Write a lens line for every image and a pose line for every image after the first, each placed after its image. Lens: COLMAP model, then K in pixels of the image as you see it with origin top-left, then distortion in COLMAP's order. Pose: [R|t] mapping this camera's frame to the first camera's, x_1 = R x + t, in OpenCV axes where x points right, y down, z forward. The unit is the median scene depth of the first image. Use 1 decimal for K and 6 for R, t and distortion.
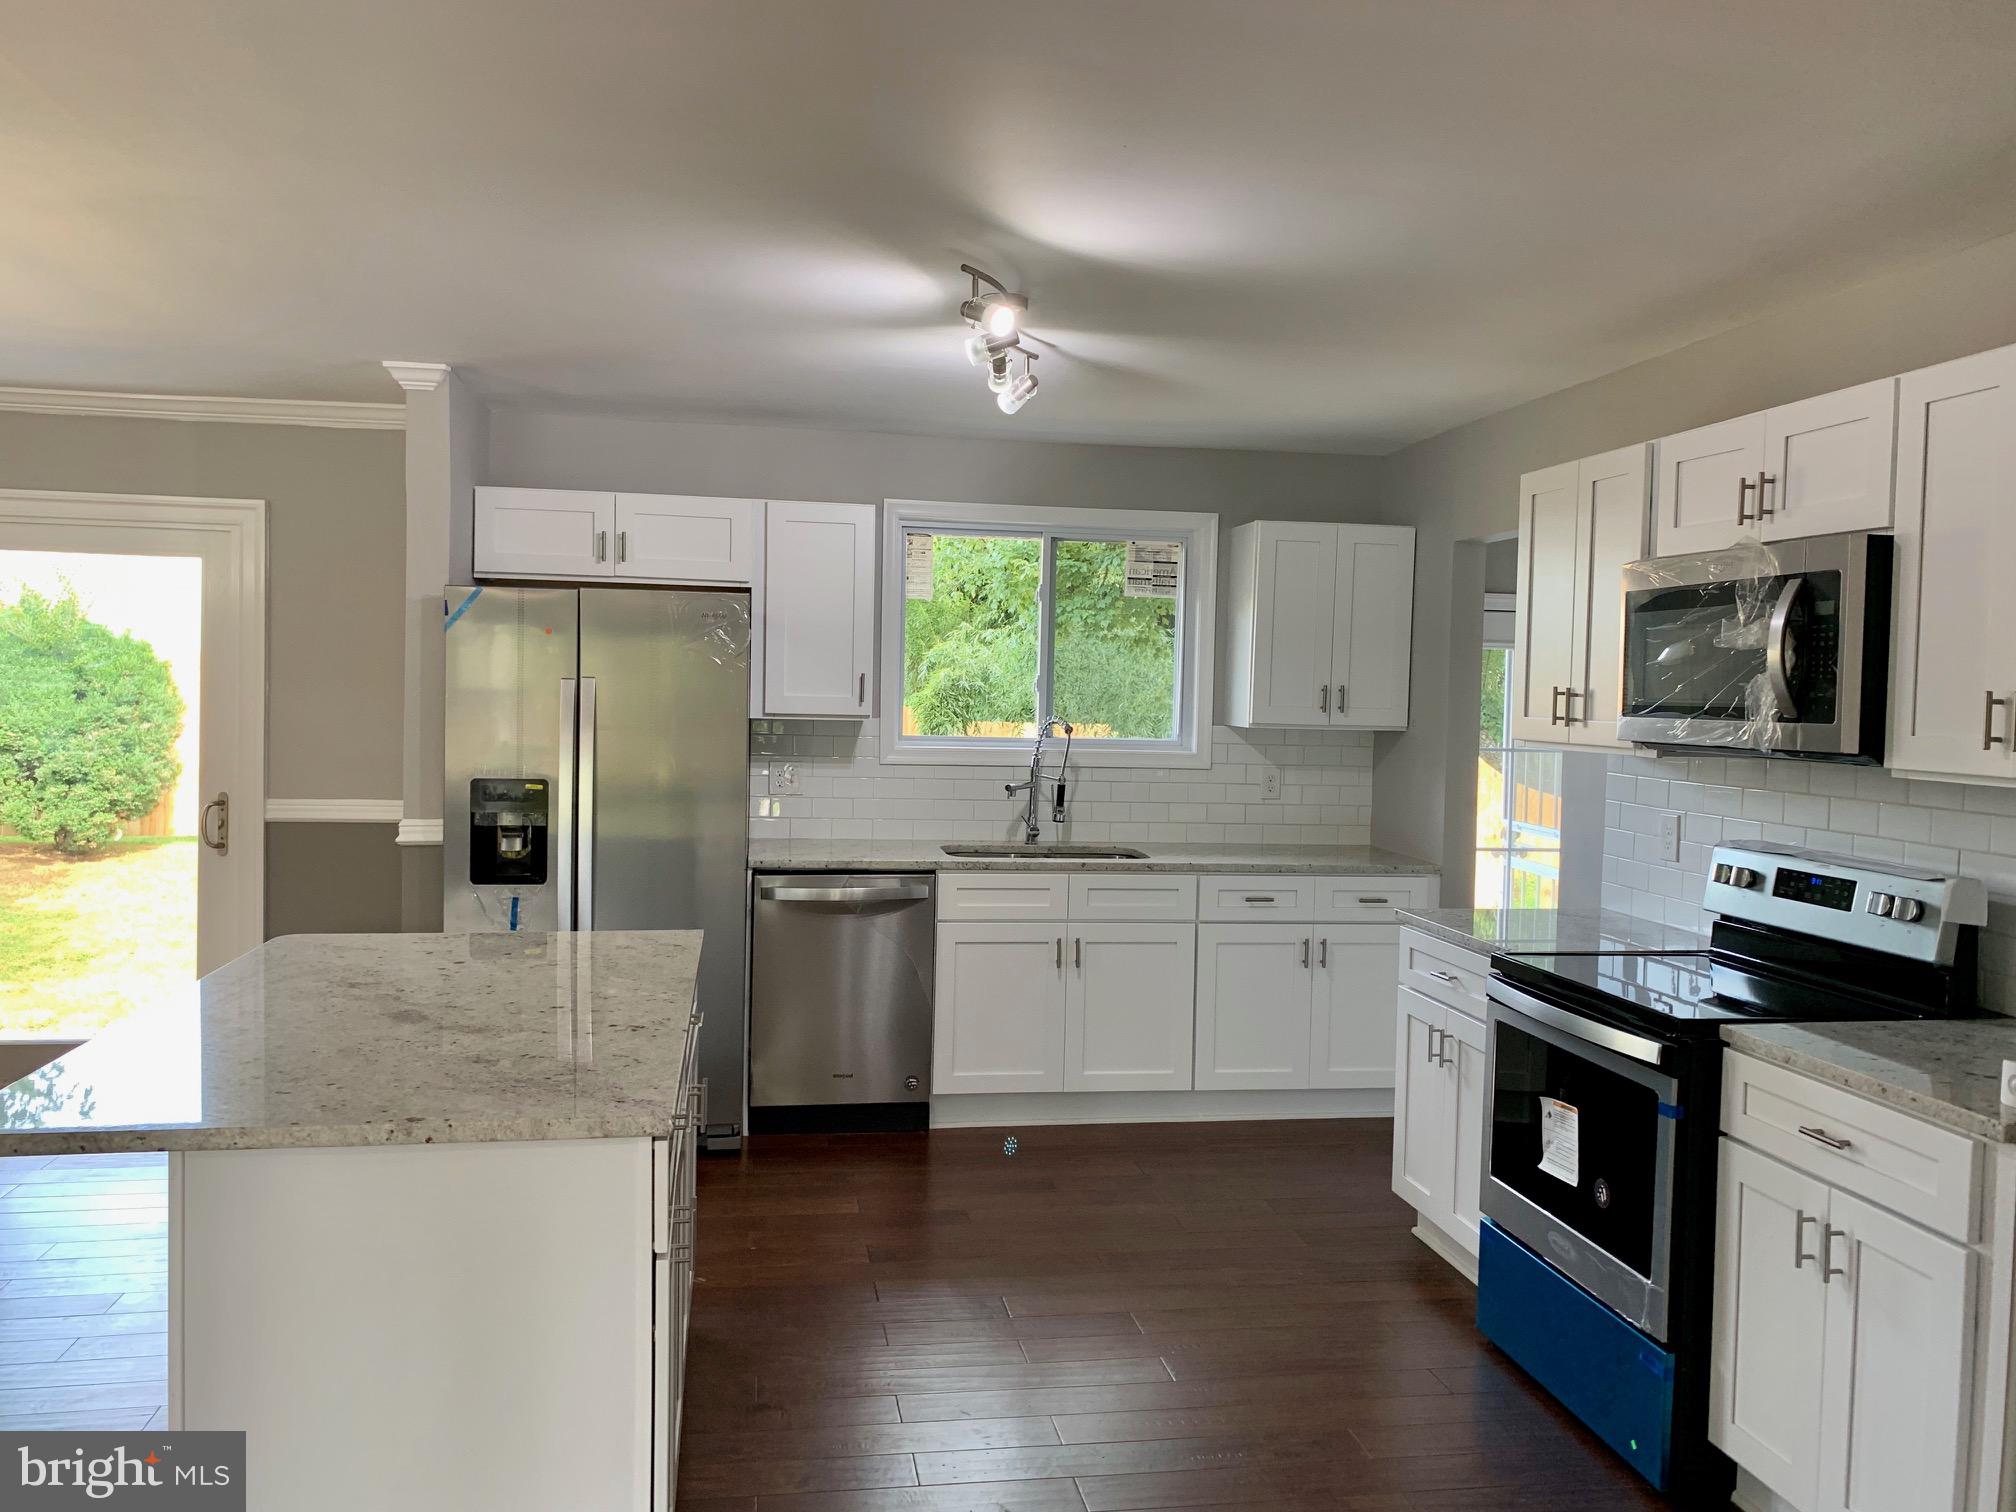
lens RADIAL K [[1514.6, 0, 1014.4], [0, 1514.6, 739.2], [0, 0, 1]] dist [0.044249, -0.094632]
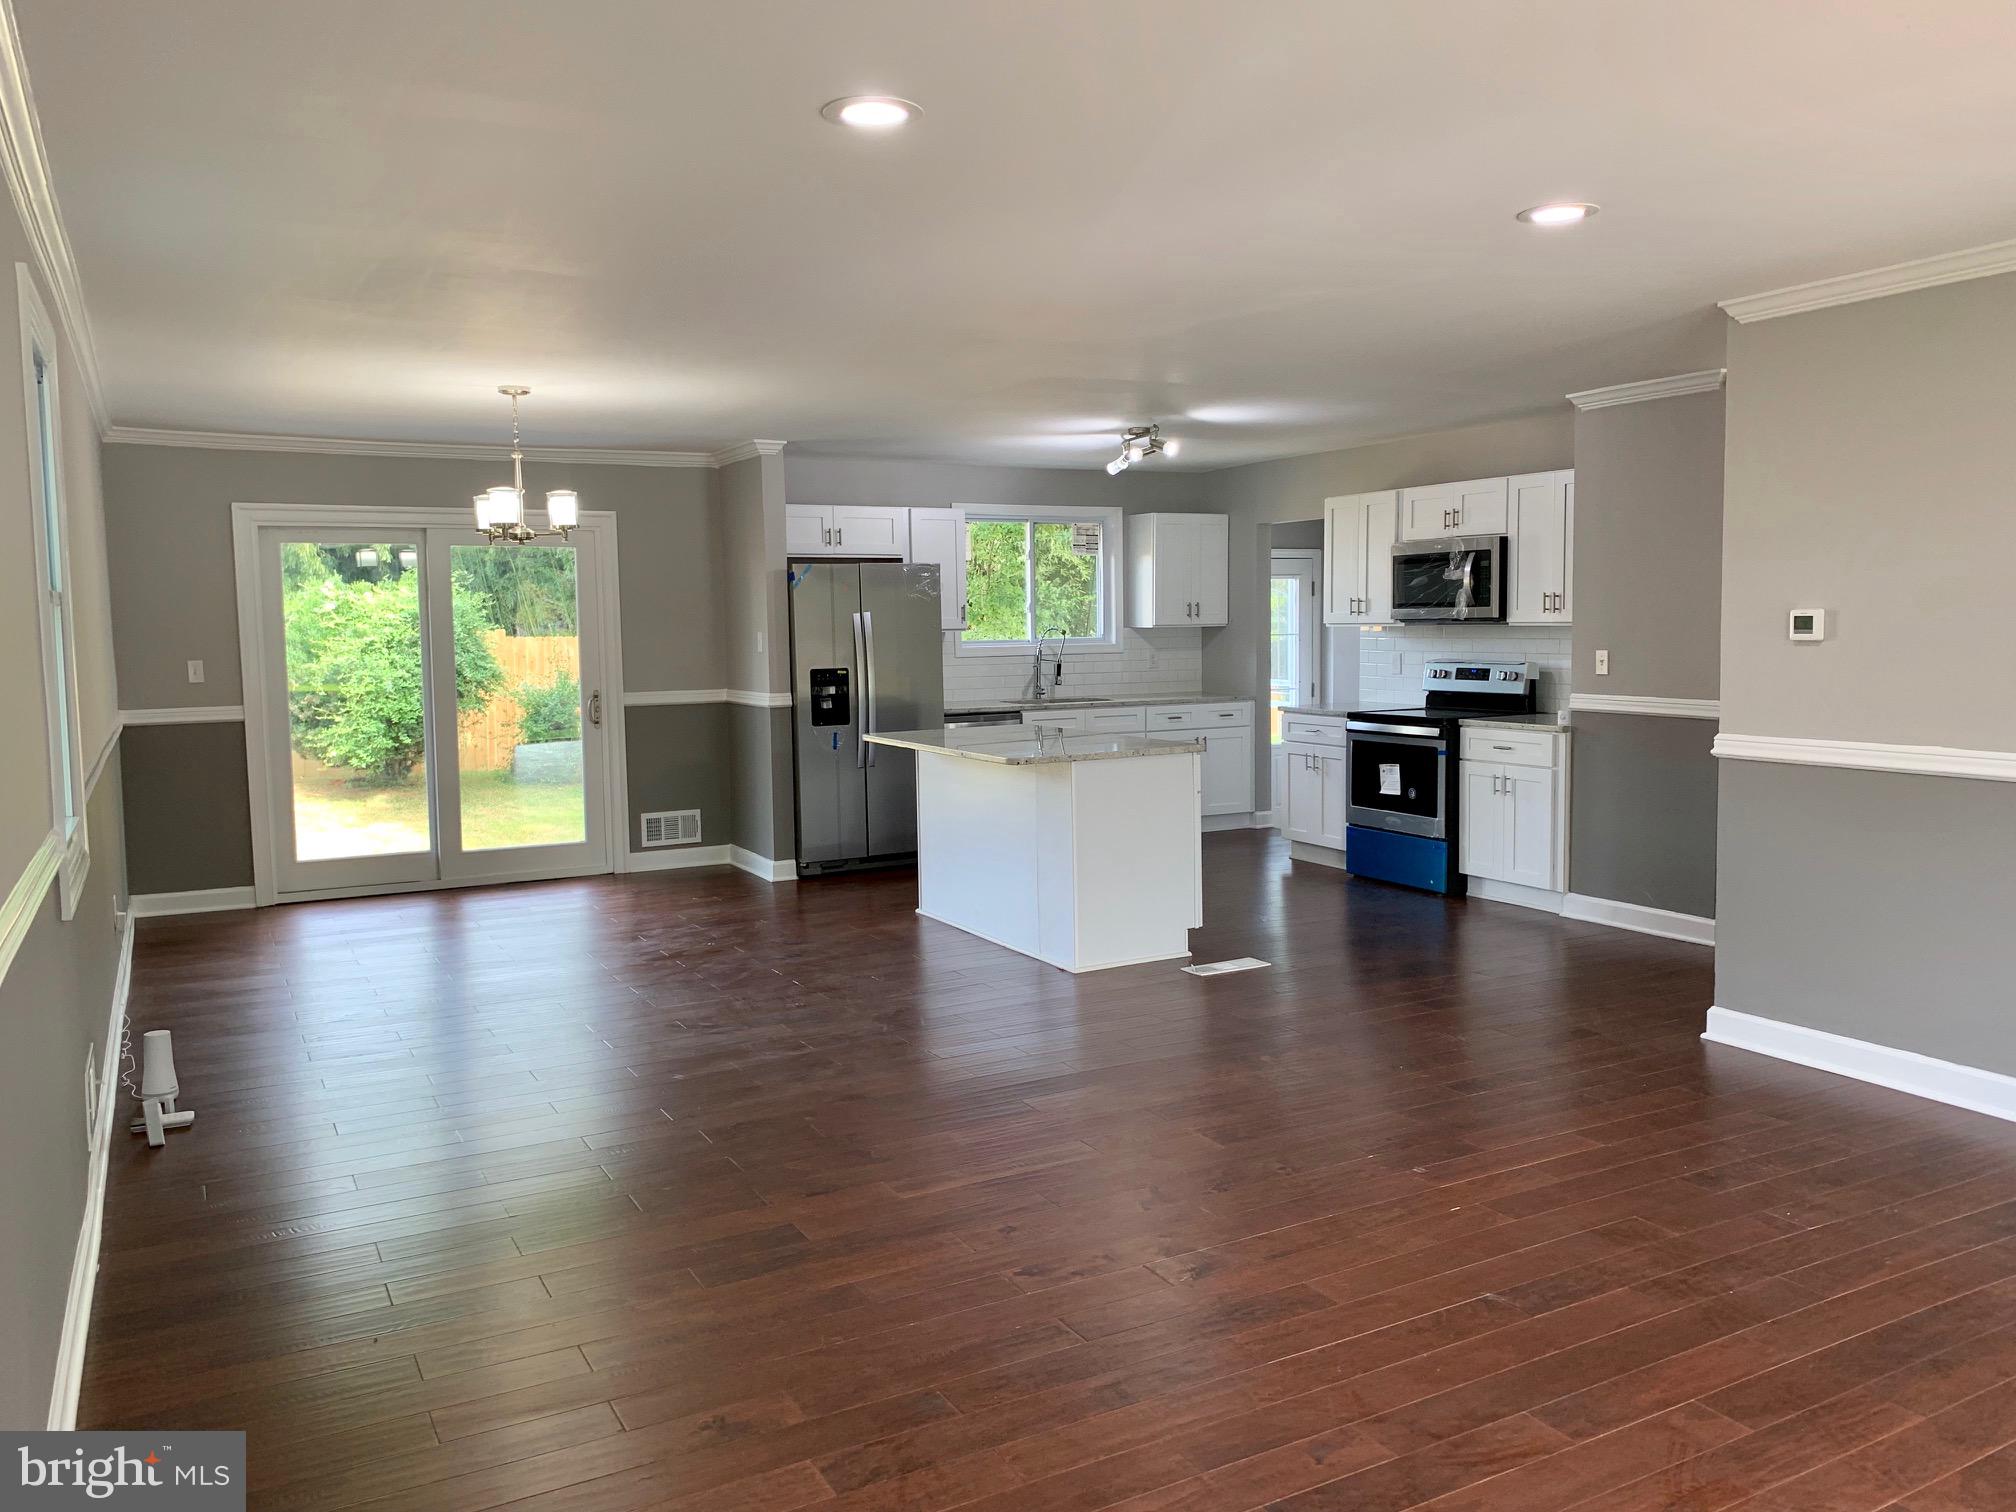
lens RADIAL K [[1534.2, 0, 1008.0], [0, 1534.2, 756.0], [0, 0, 1]] dist [0.038318, -0.053275]
pose [[0.945543, -0.067553, 0.318411, -0.676240], [0.049172, 0.996645, 0.065426, 0.019283], [-0.321762, -0.046206, 0.945692, -0.771833]]
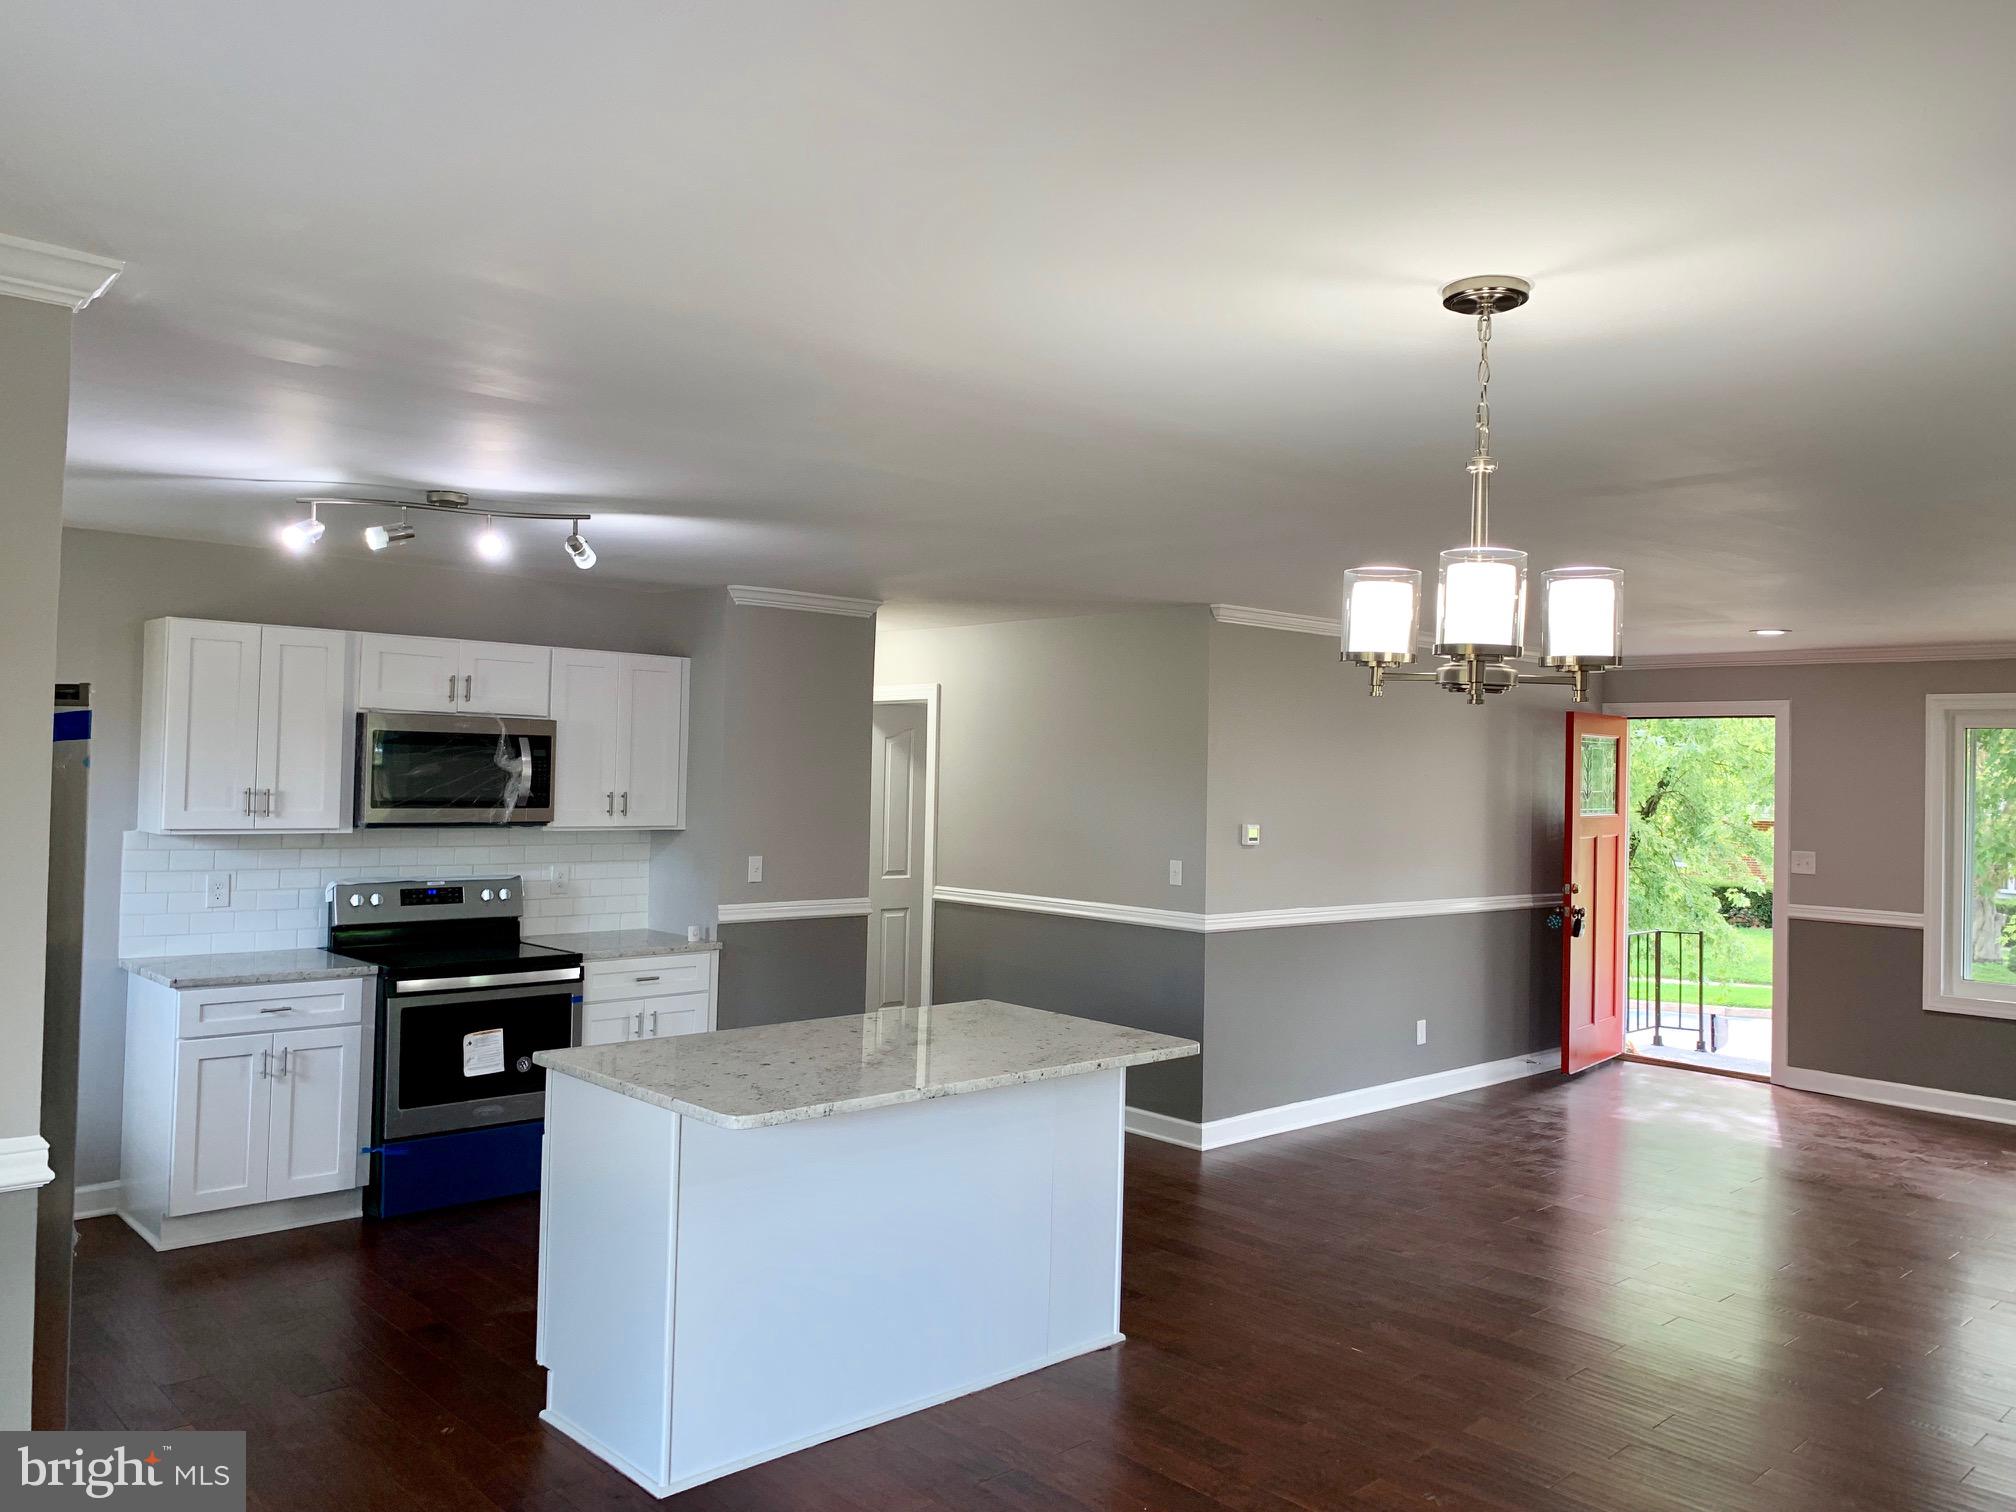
lens RADIAL K [[1513.9, 0, 1043.0], [0, 1513.9, 739.5], [0, 0, 1]] dist [0.024071, -0.060169]
pose [[-0.549328, -0.010464, 0.835542, -0.945051], [-0.000674, 0.999927, 0.012080, -0.076628], [-0.835607, 0.006072, -0.549294, 0.924202]]
